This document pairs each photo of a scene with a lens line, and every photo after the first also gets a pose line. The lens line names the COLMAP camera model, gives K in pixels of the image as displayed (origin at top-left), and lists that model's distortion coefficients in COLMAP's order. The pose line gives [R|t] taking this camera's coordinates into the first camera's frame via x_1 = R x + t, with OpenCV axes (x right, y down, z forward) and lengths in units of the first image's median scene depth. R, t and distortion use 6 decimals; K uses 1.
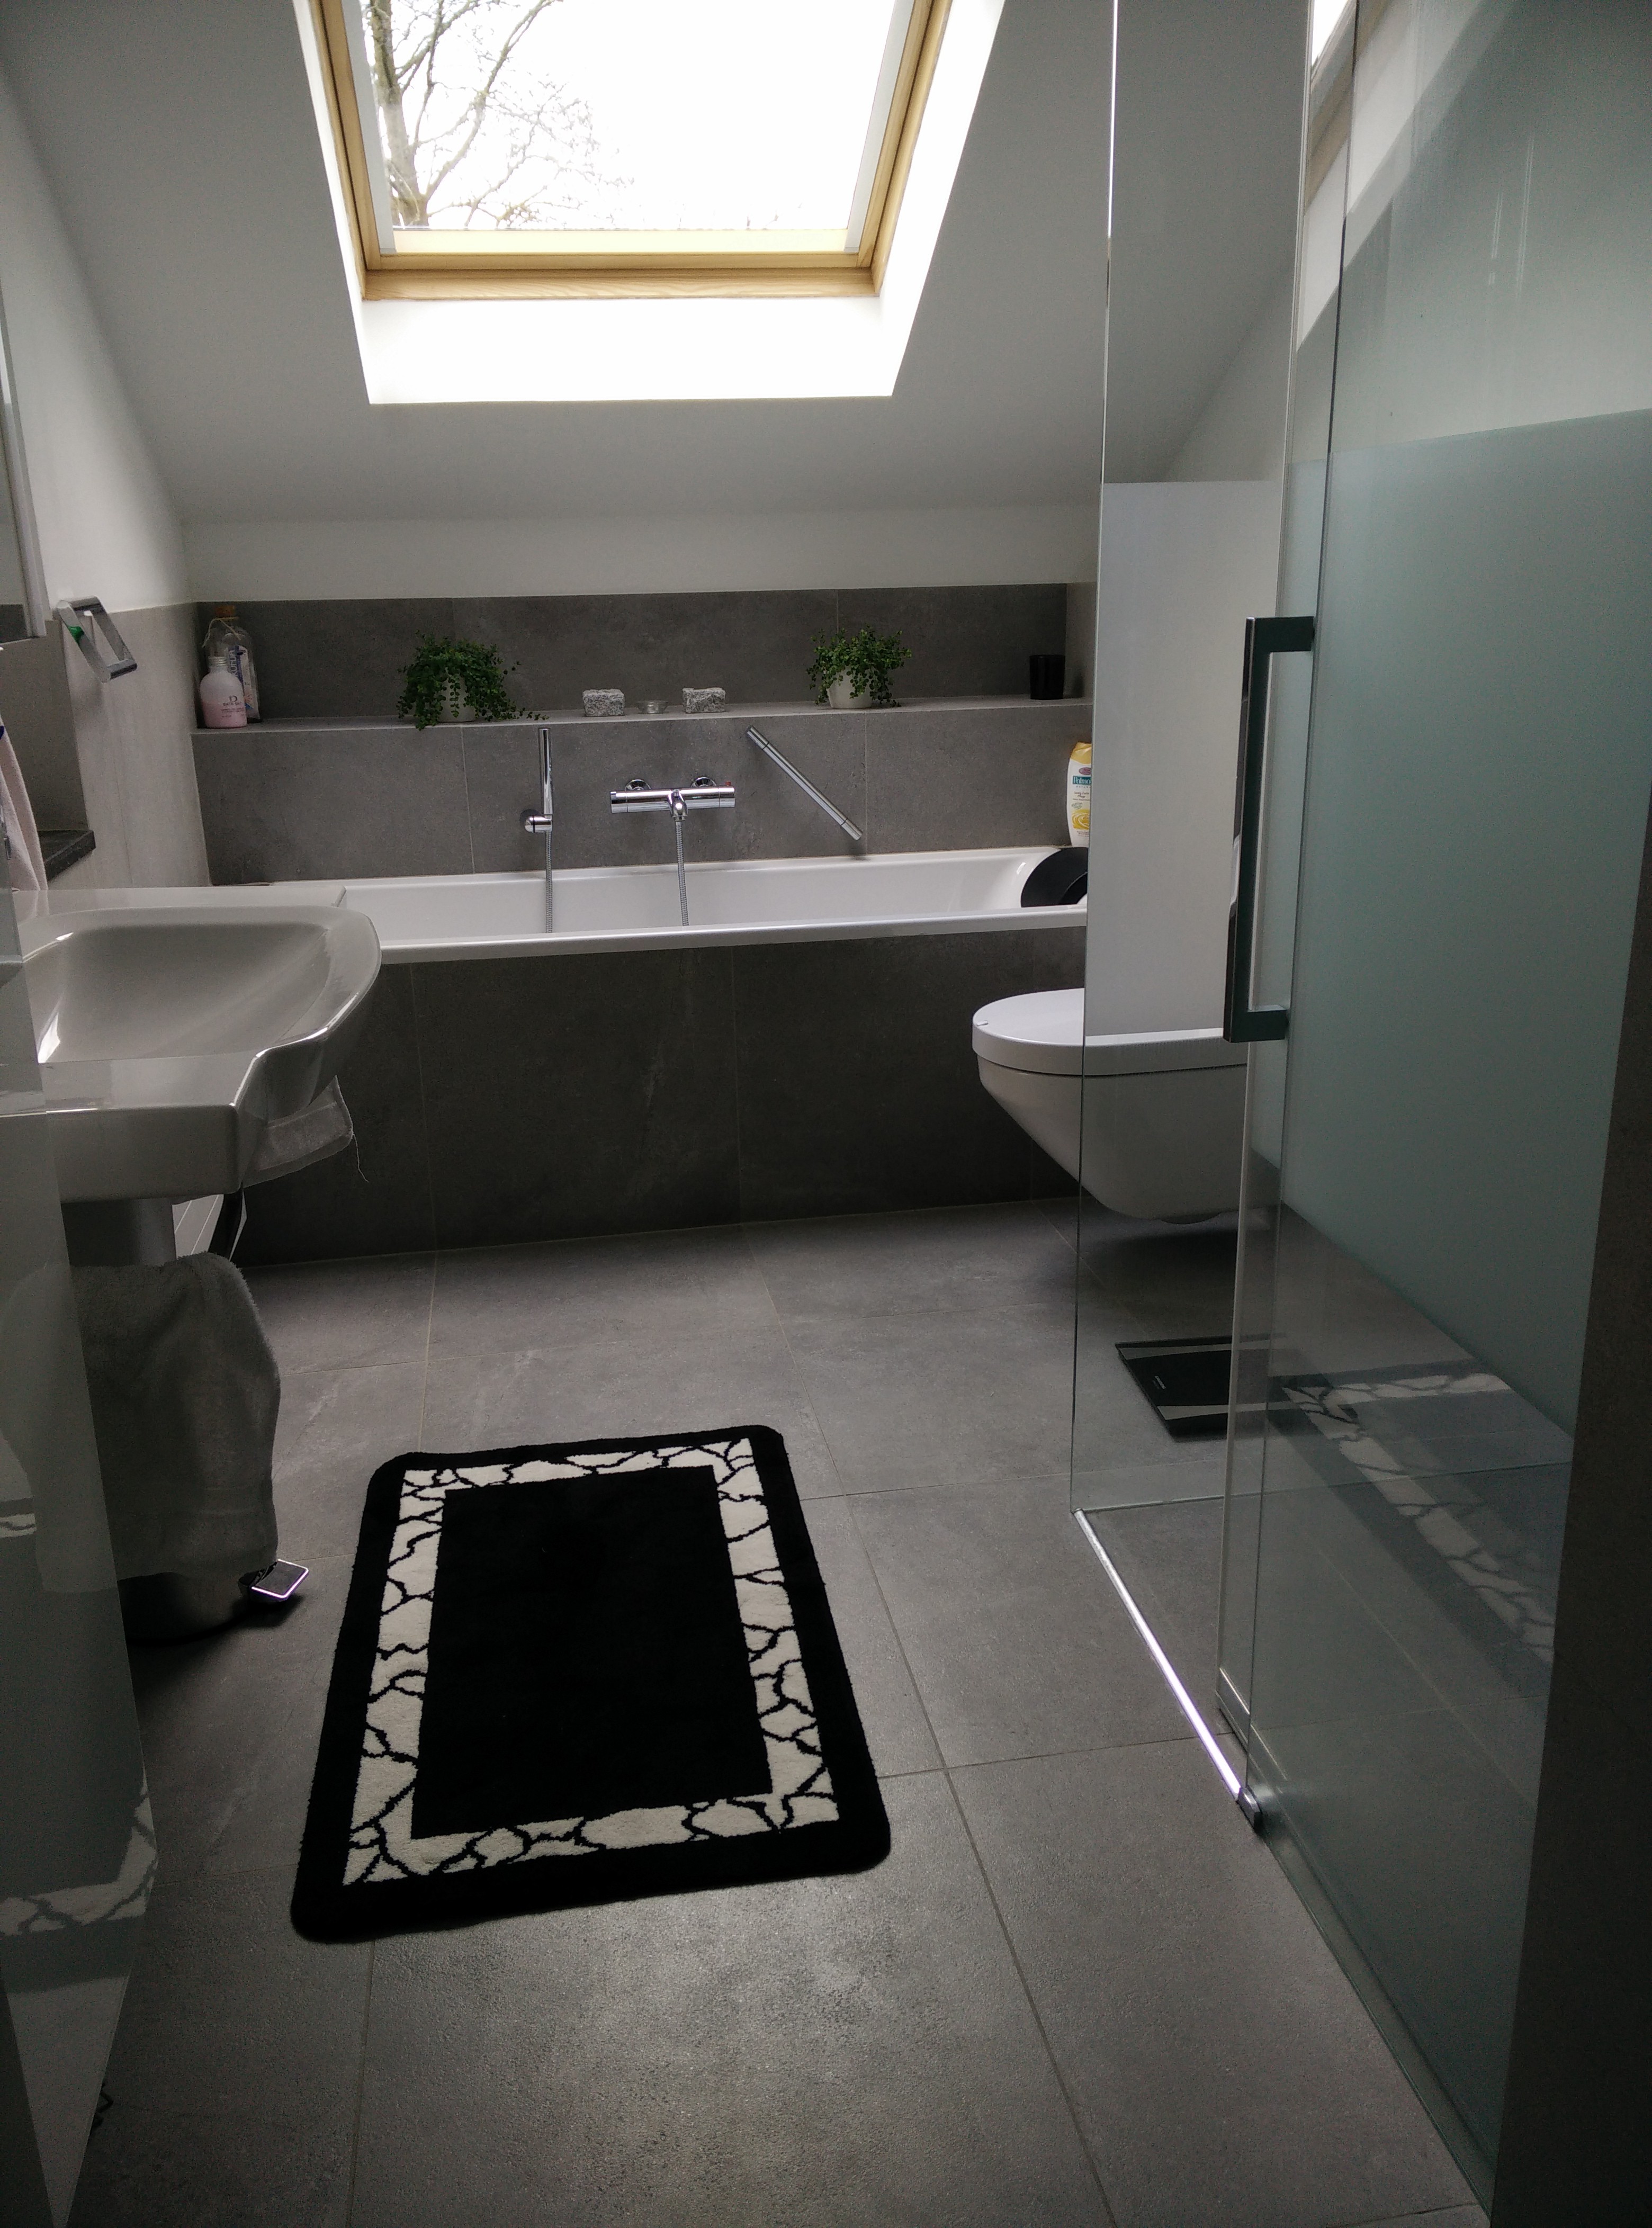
lens RADIAL K [[1829.7, 0, 838.0], [0, 1829.7, 1149.7], [0, 0, 1]] dist [0.072541, -0.100415]
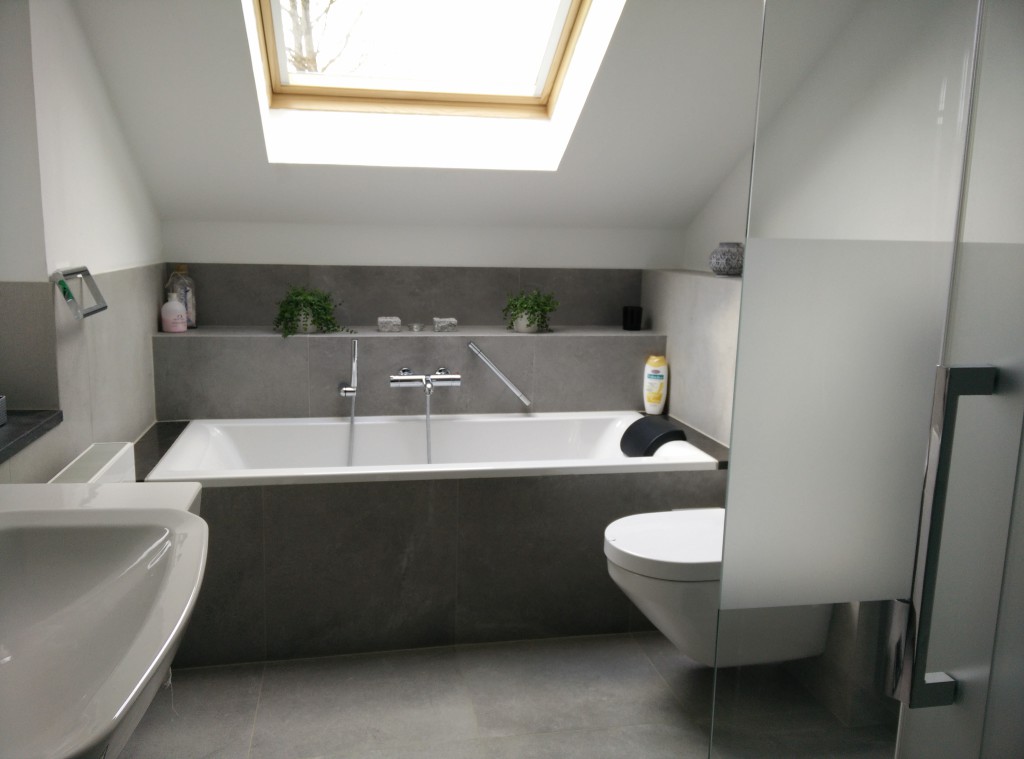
lens RADIAL K [[863.1, 0, 512.0], [0, 863.1, 379.5], [0, 0, 1]] dist [0.032943, -0.011932]
pose [[0.998990, 0.038837, 0.022611, -0.025445], [-0.035114, 0.988572, -0.146600, -0.072743], [-0.028046, 0.145658, 0.988937, 0.175190]]
